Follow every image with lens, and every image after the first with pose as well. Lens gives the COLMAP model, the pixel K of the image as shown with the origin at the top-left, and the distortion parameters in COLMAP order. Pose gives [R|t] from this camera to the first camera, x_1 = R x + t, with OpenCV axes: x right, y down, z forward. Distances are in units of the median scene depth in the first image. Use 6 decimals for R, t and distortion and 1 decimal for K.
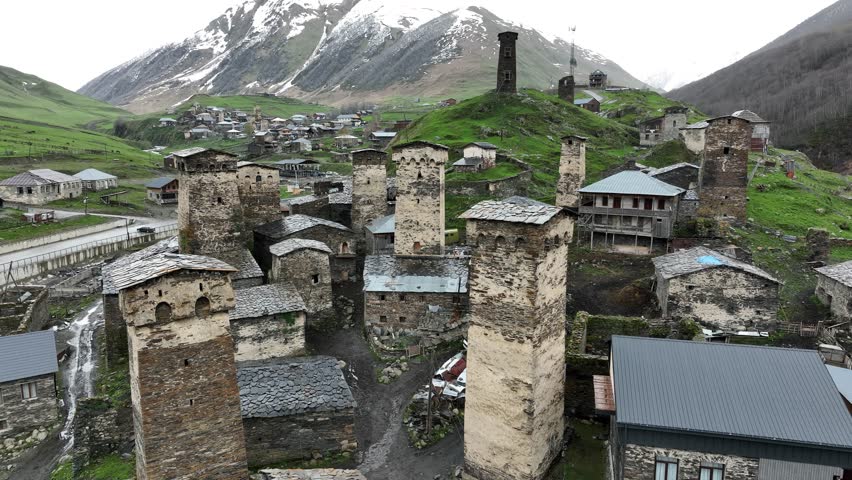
lens RADIAL K [[617.9, 0, 426.0], [0, 617.9, 240.0], [0, 0, 1]] dist [0.005071, 0.002914]
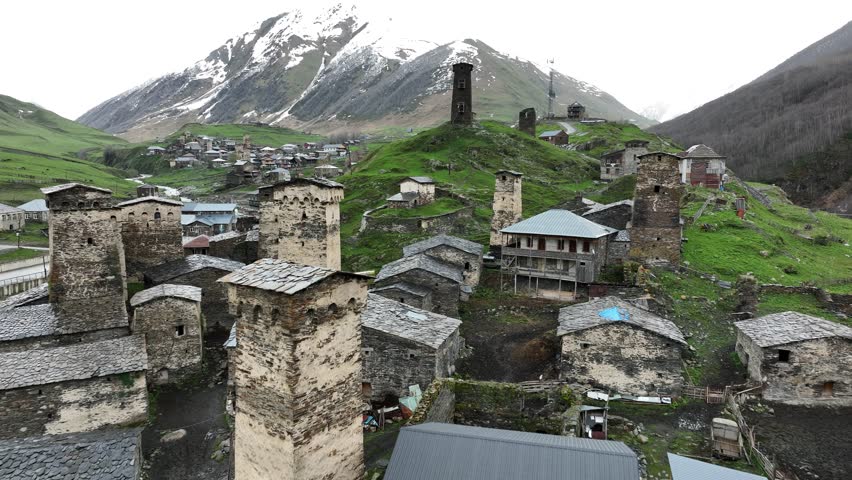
lens RADIAL K [[617.9, 0, 426.0], [0, 617.9, 240.0], [0, 0, 1]] dist [0.005071, 0.002914]
pose [[0.999978, 0.006182, 0.002254, 0.100403], [-0.006070, 0.998894, -0.046630, -0.016551], [-0.002540, 0.046615, 0.998910, 0.054599]]
